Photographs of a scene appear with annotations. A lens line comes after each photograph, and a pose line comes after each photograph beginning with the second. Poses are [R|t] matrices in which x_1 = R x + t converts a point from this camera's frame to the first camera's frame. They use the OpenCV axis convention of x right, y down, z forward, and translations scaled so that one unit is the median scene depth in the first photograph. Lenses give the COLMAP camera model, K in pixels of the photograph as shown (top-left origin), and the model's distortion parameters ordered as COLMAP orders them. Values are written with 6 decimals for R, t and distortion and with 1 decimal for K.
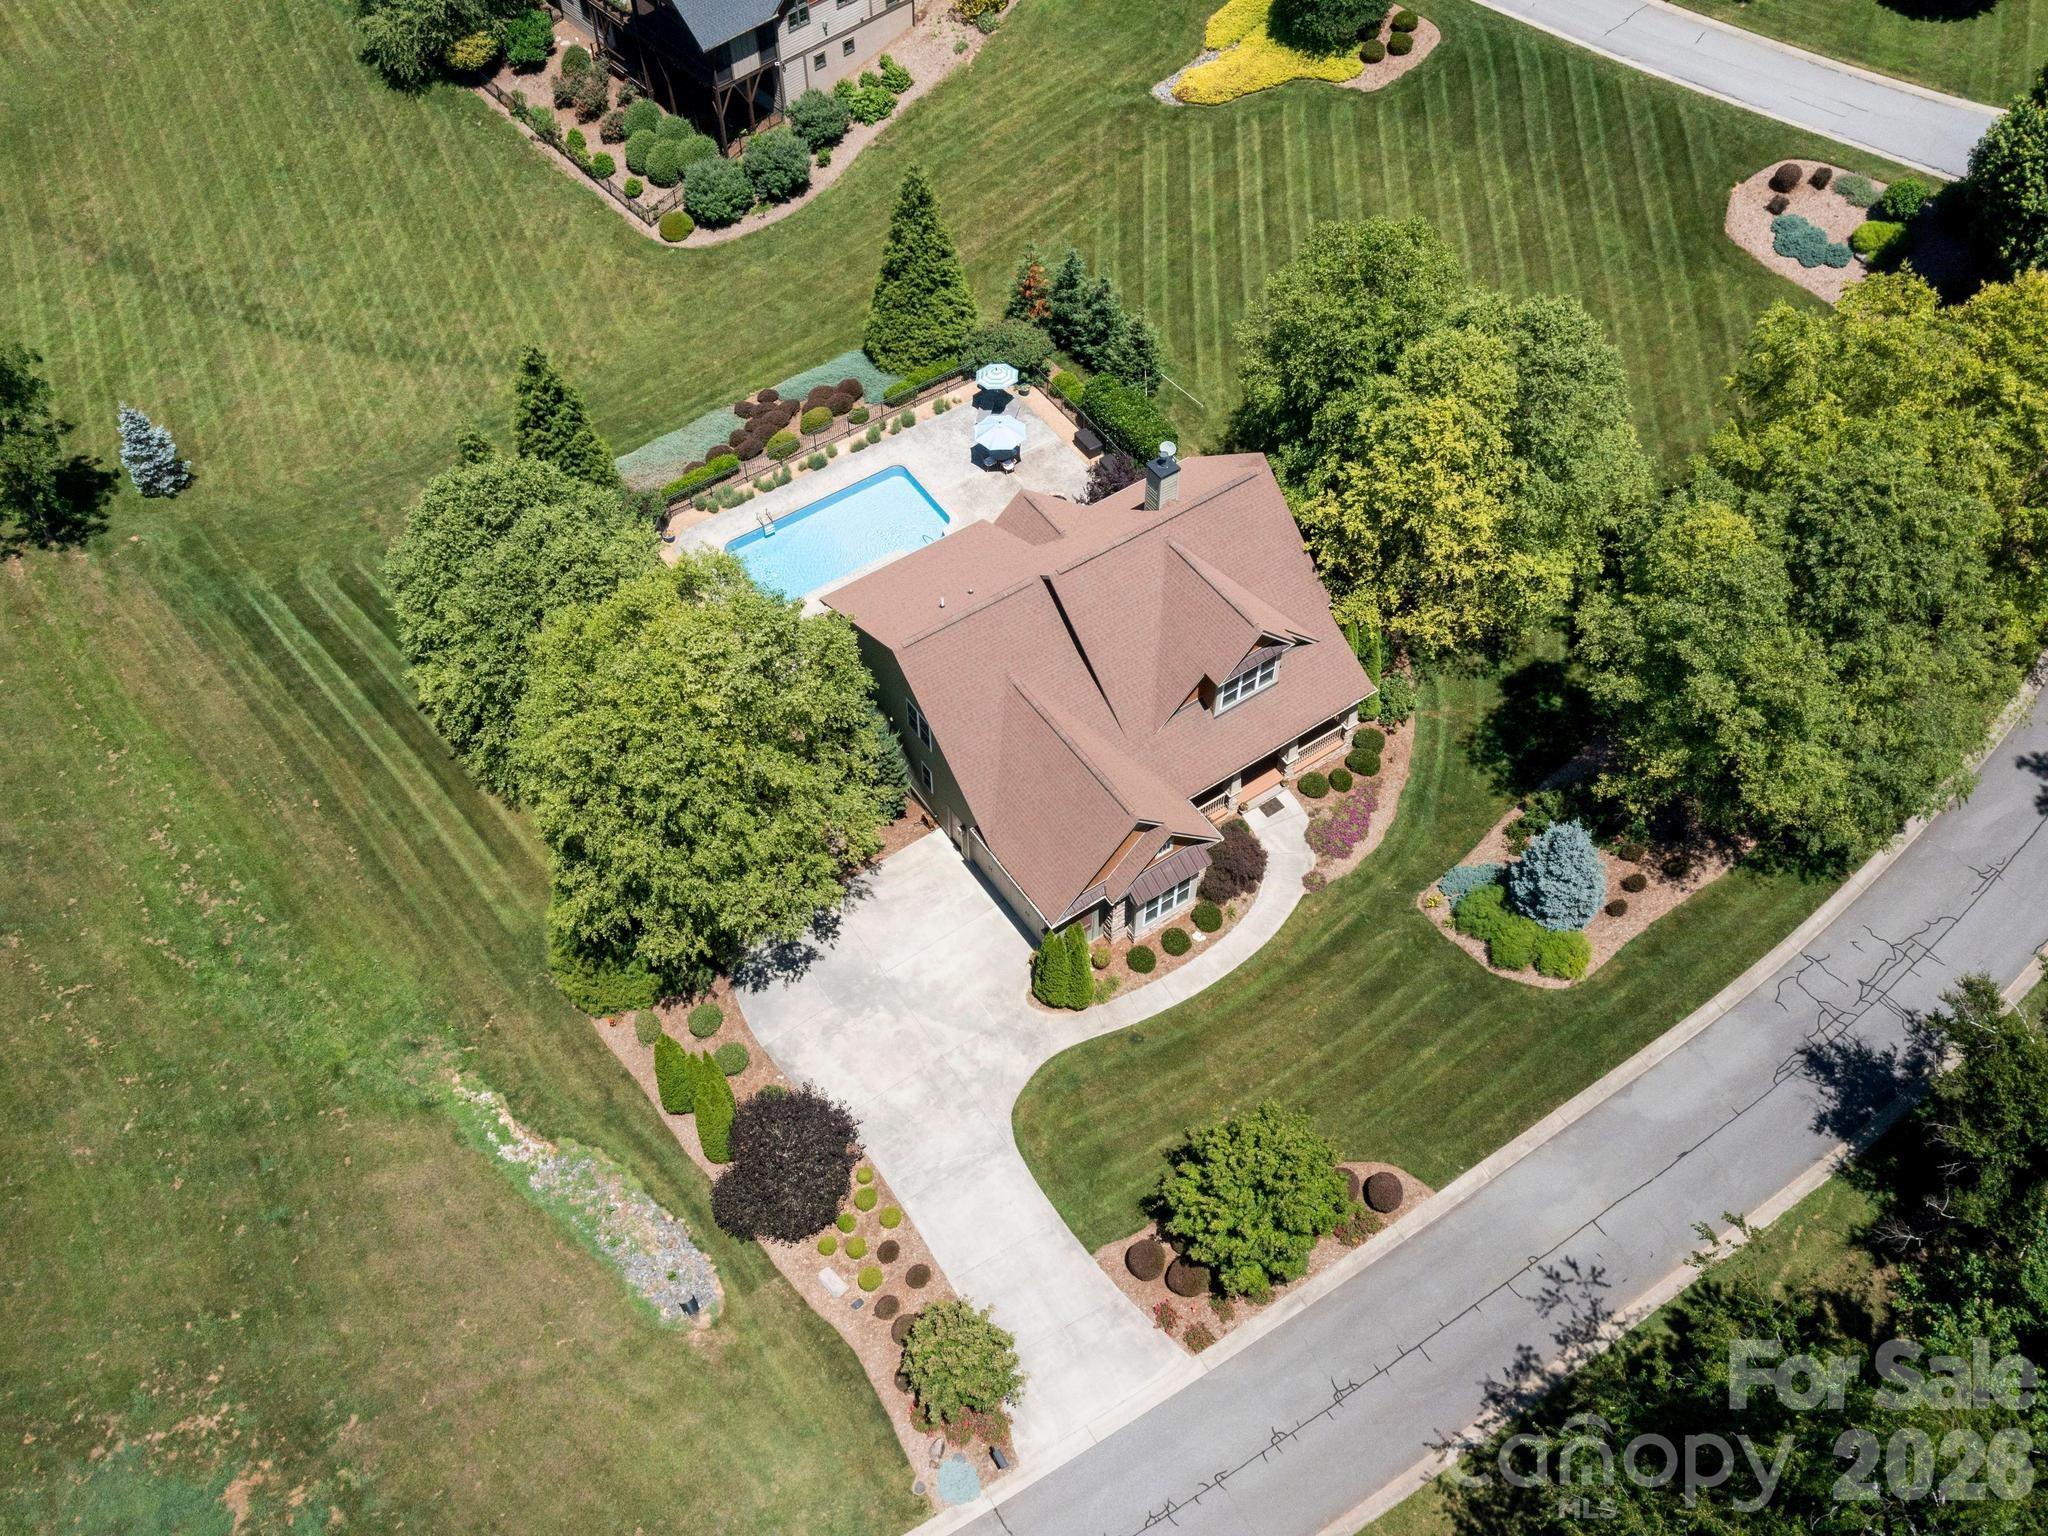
lens RADIAL K [[1824.8, 0, 1019.5], [0, 1824.8, 774.7], [0, 0, 1]] dist [-0.027669, 0.024340]
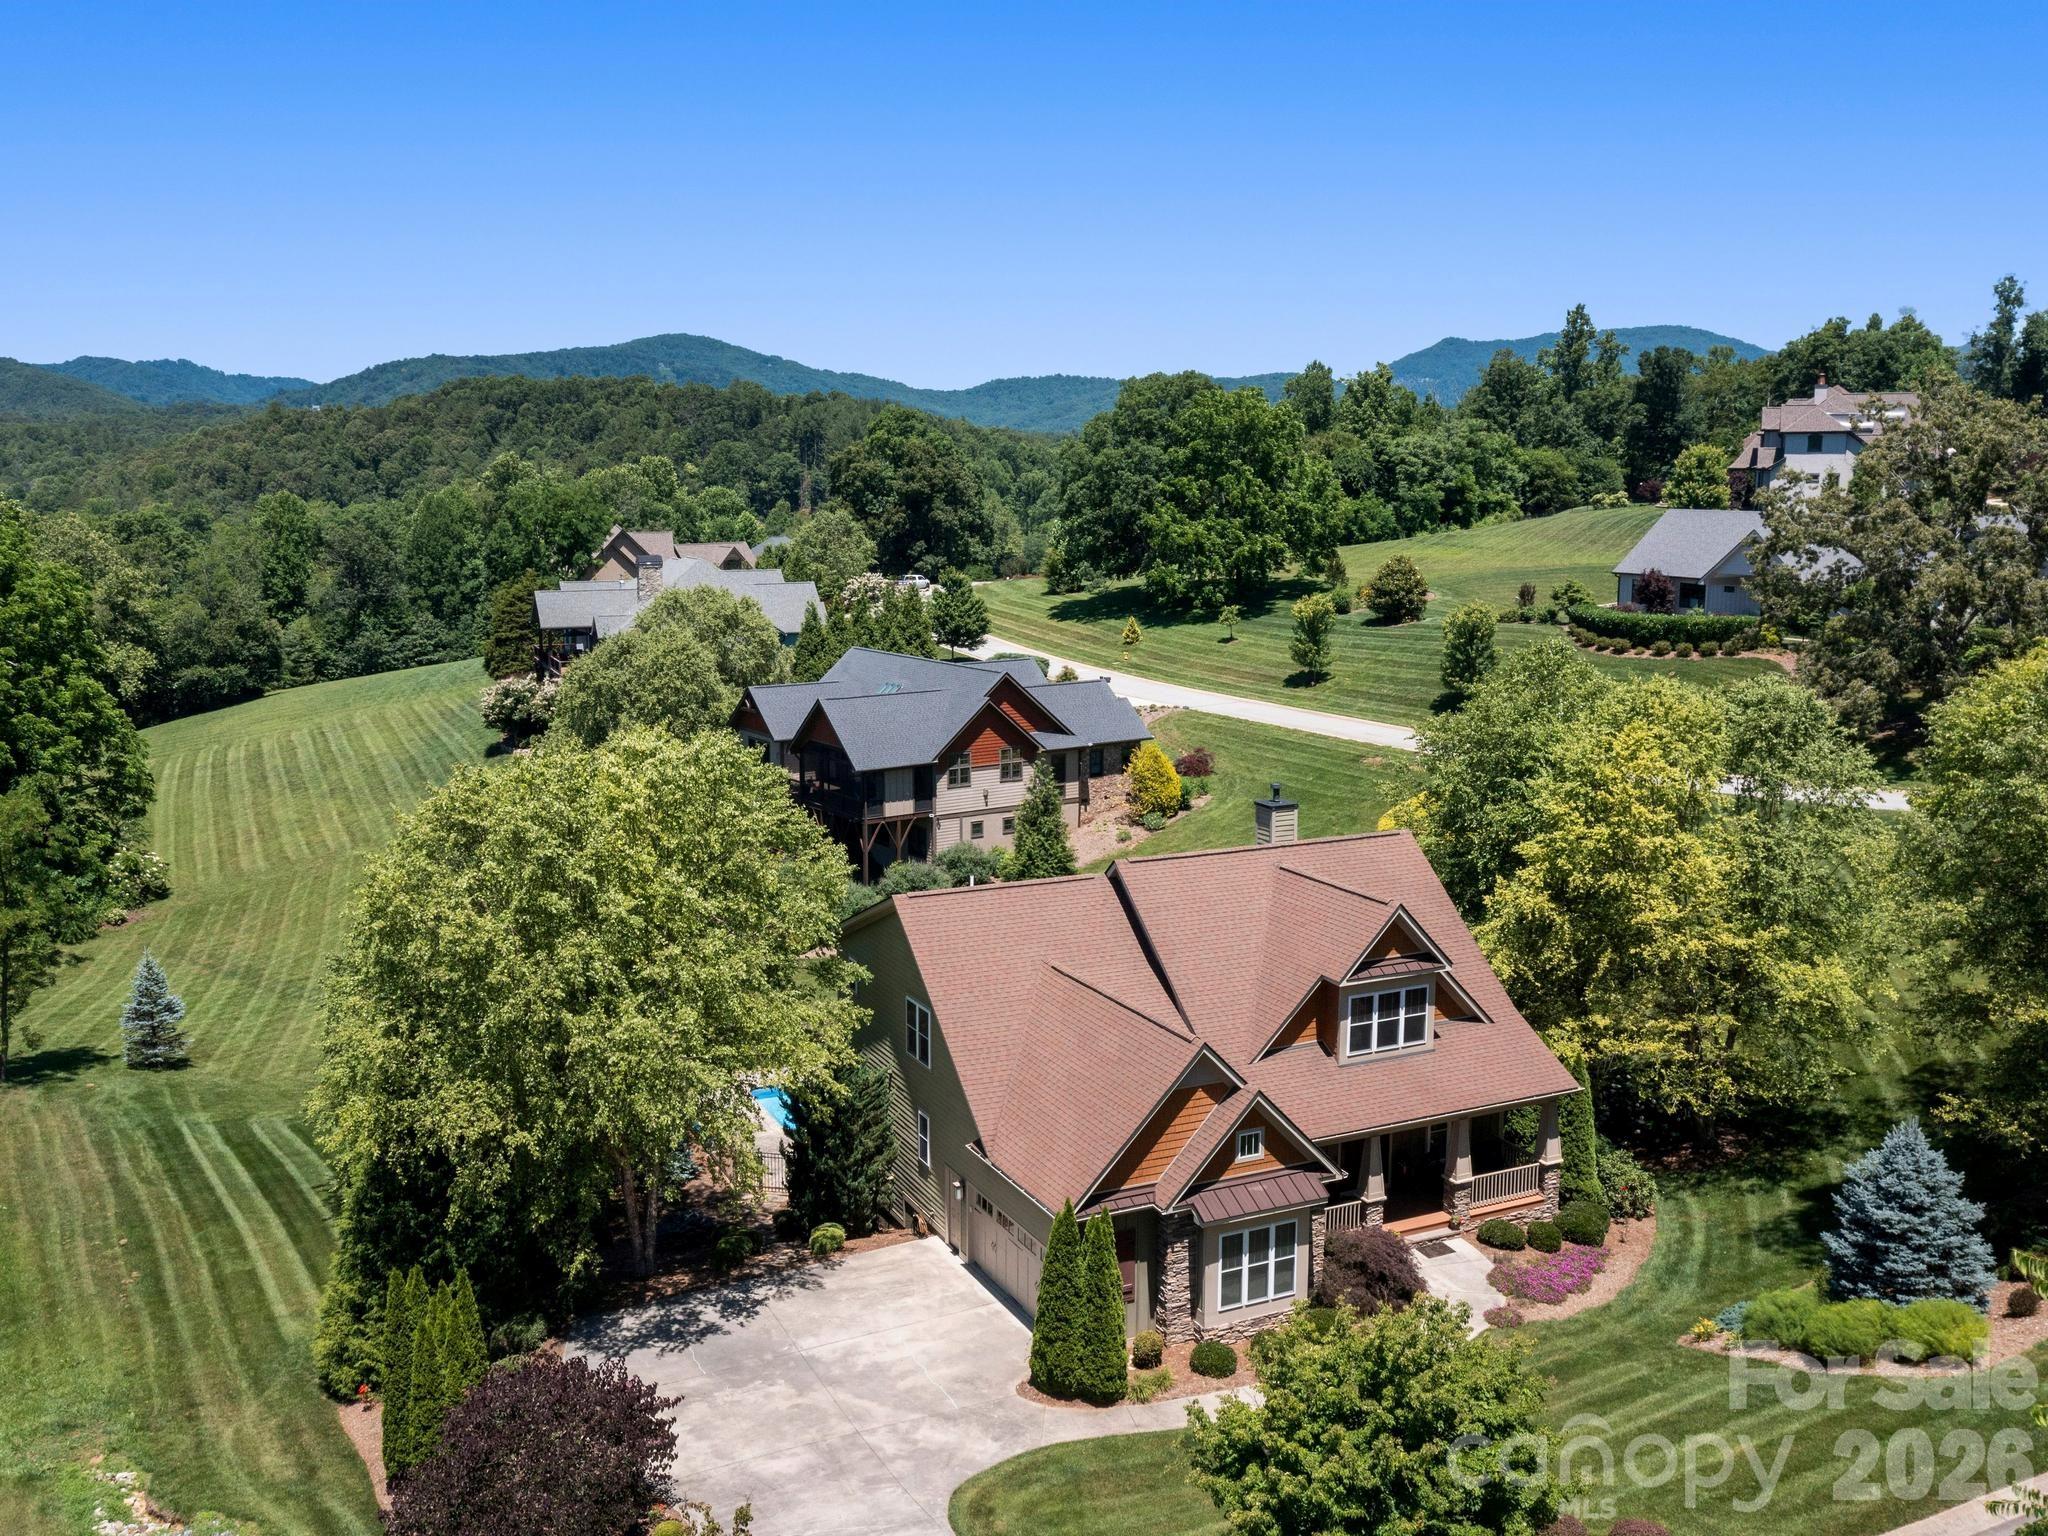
lens RADIAL K [[1824.8, 0, 1019.3], [0, 1824.8, 766.6], [0, 0, 1]] dist [-0.027669, 0.024340]
pose [[0.988583, 0.026601, -0.148309, 0.084462], [-0.121624, 0.721897, -0.681228, 0.366493], [0.088943, 0.691489, 0.716891, 0.405238]]
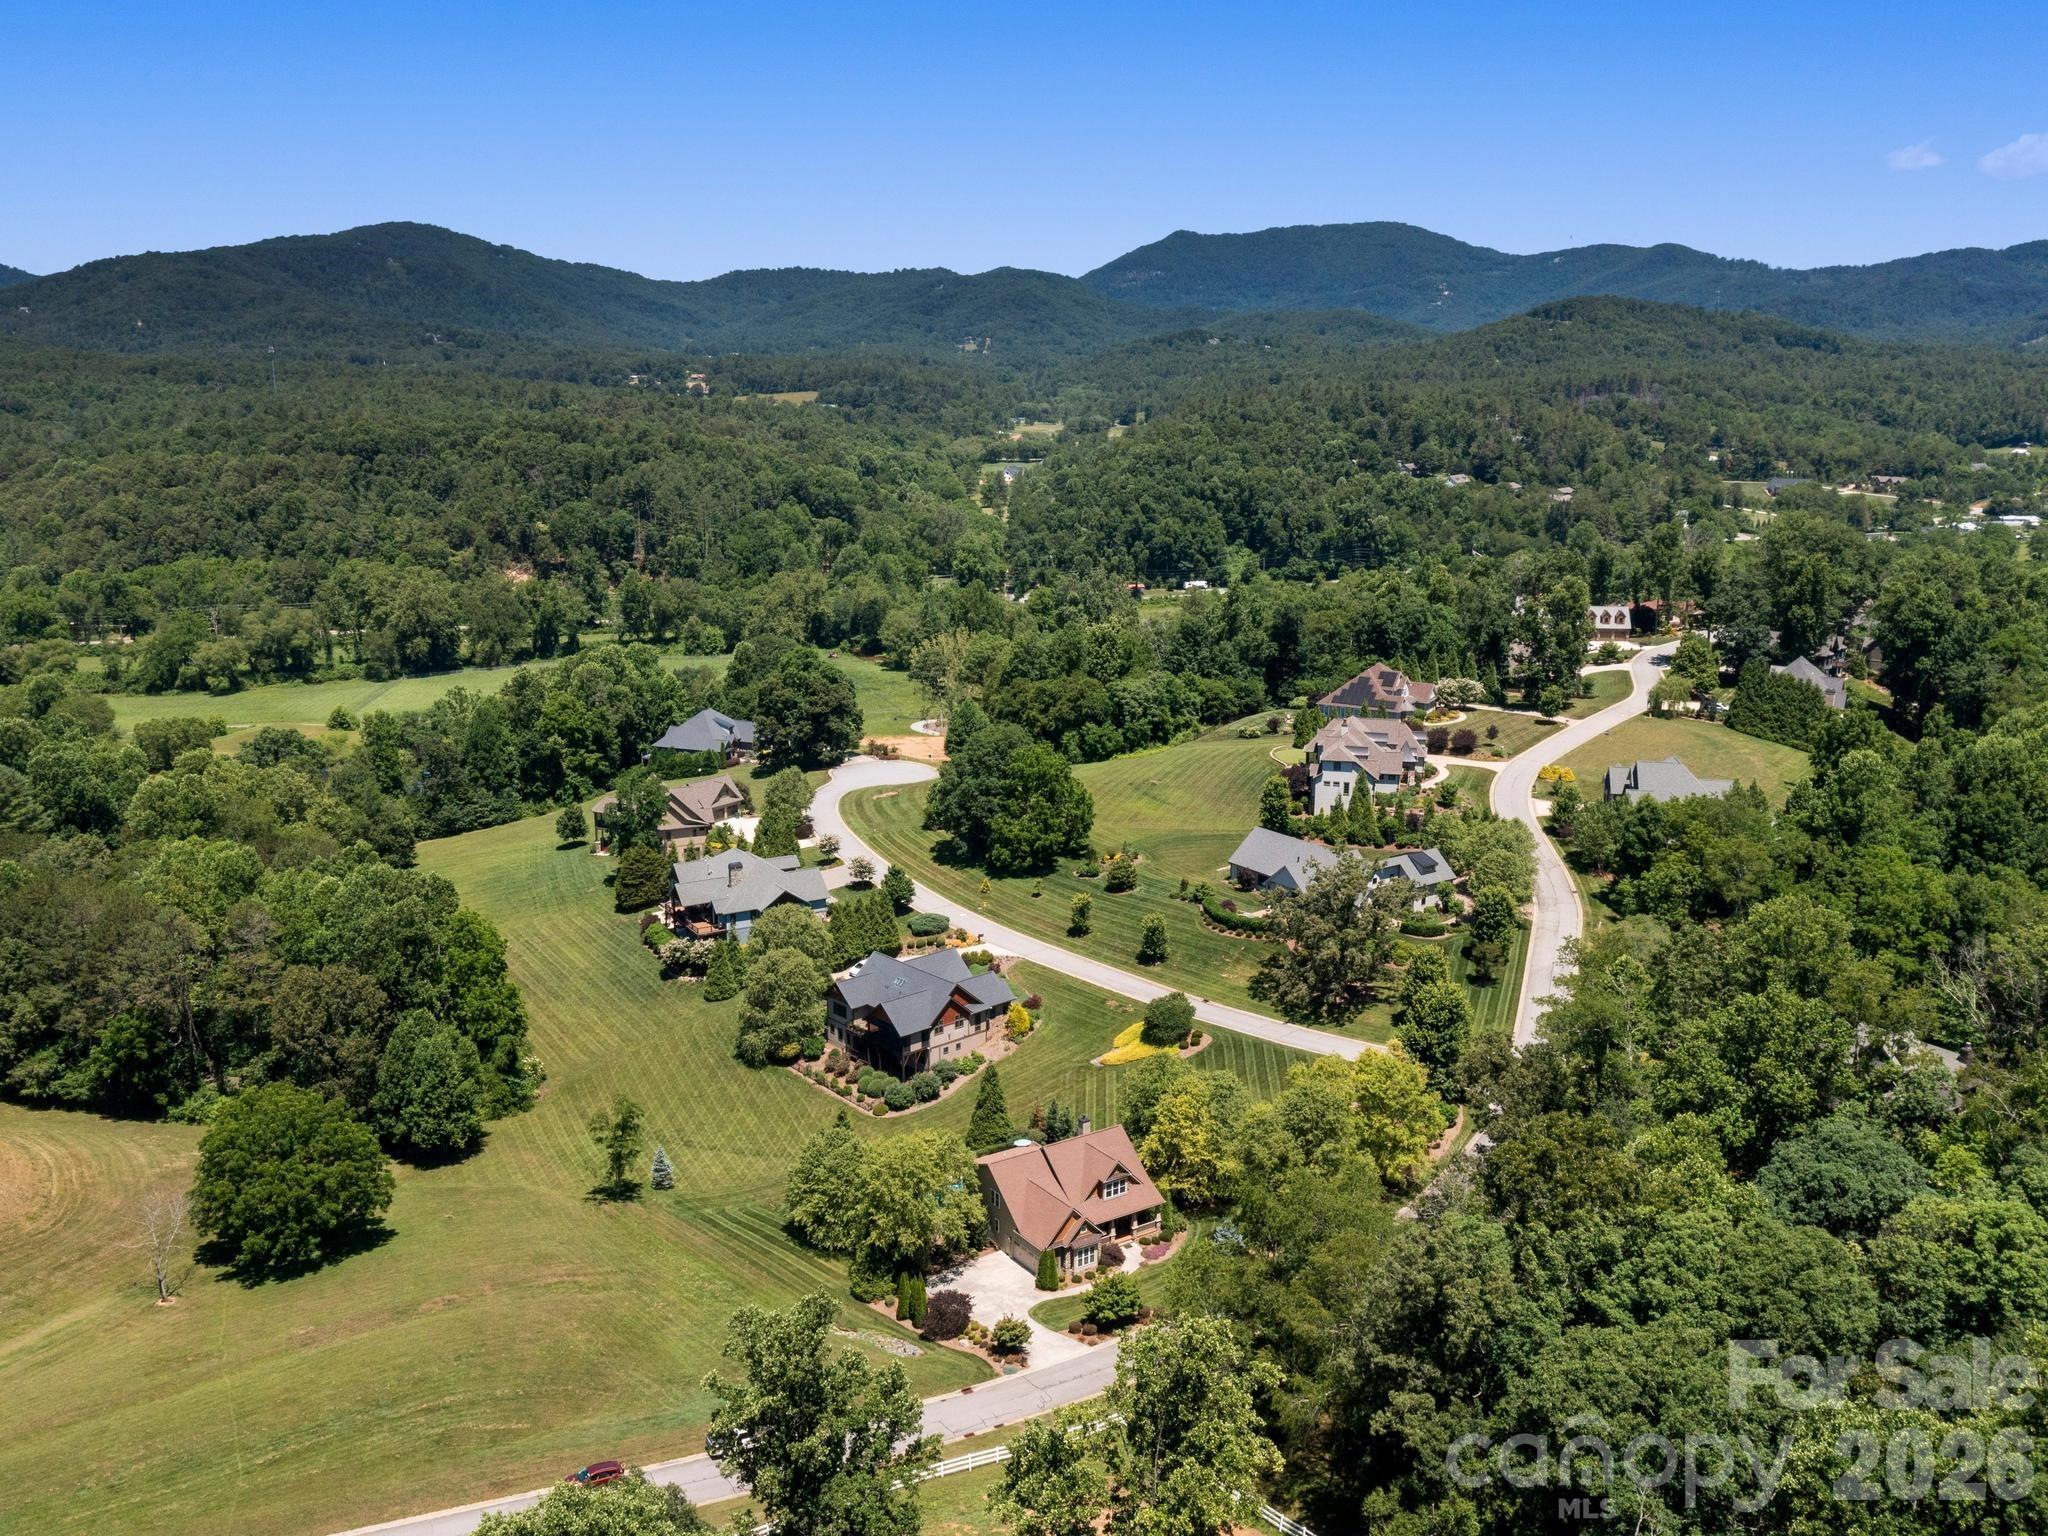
lens RADIAL K [[1824.8, 0, 1023.5], [0, 1824.8, 766.4], [0, 0, 1]] dist [-0.027669, 0.024340]
pose [[0.999950, 0.008421, -0.005308, -0.003340], [-0.009867, 0.768136, -0.640211, 1.186768], [-0.001314, 0.640232, 0.768181, -1.472105]]
